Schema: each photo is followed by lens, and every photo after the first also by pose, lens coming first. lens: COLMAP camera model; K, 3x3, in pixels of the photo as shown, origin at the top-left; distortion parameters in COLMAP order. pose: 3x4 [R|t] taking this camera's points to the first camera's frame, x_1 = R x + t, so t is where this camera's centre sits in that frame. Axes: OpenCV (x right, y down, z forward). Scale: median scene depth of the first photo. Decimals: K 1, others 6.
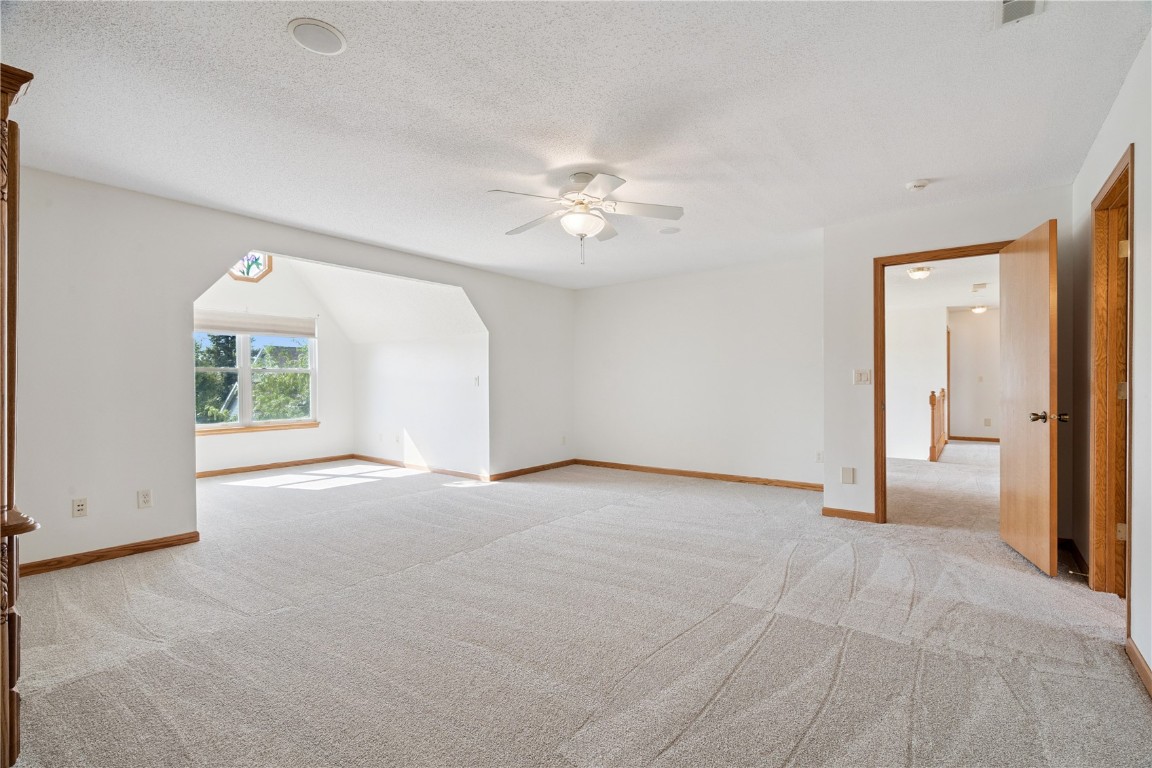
lens RADIAL K [[523.0, 0, 576.2], [0, 523.0, 382.9], [0, 0, 1]] dist [-0.001310, 0.000237]
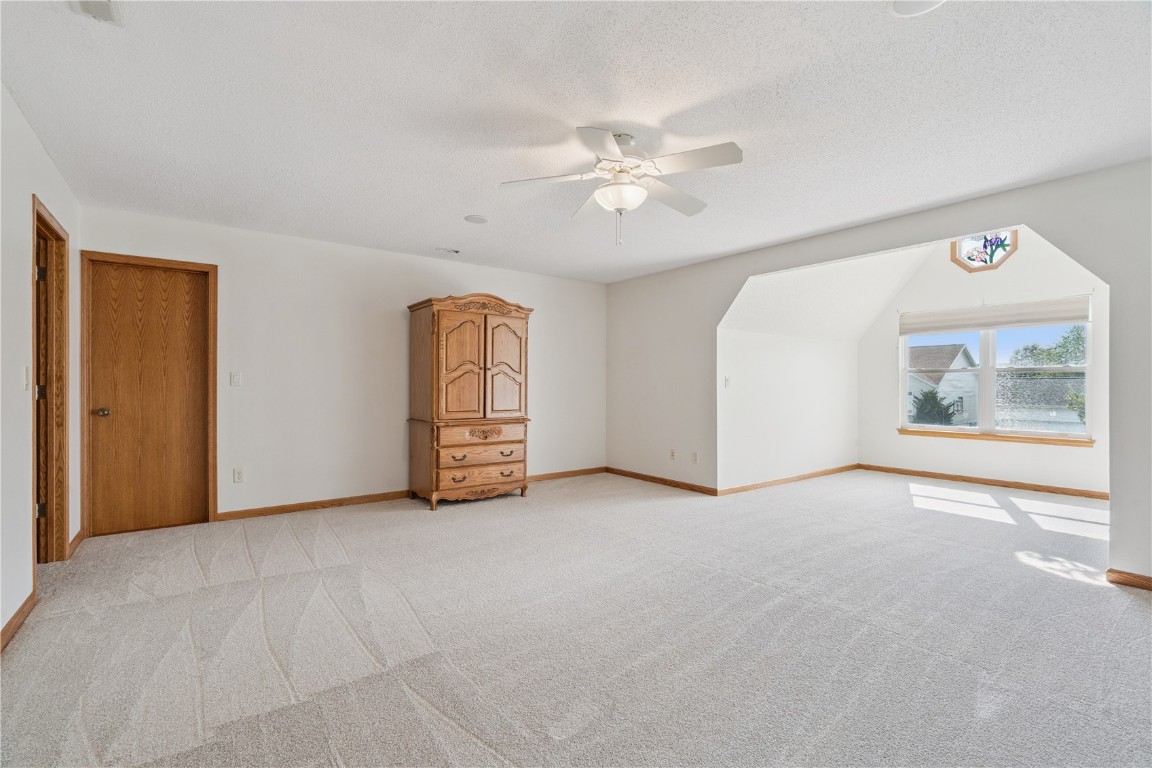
lens RADIAL K [[523.0, 0, 576.2], [0, 523.0, 386.4], [0, 0, 1]] dist [-0.001310, 0.000237]
pose [[-0.245911, 0.002084, -0.969290, 0.402411], [-0.001988, 0.999995, 0.002654, 0.002689], [0.969290, 0.002580, -0.245905, 0.537203]]
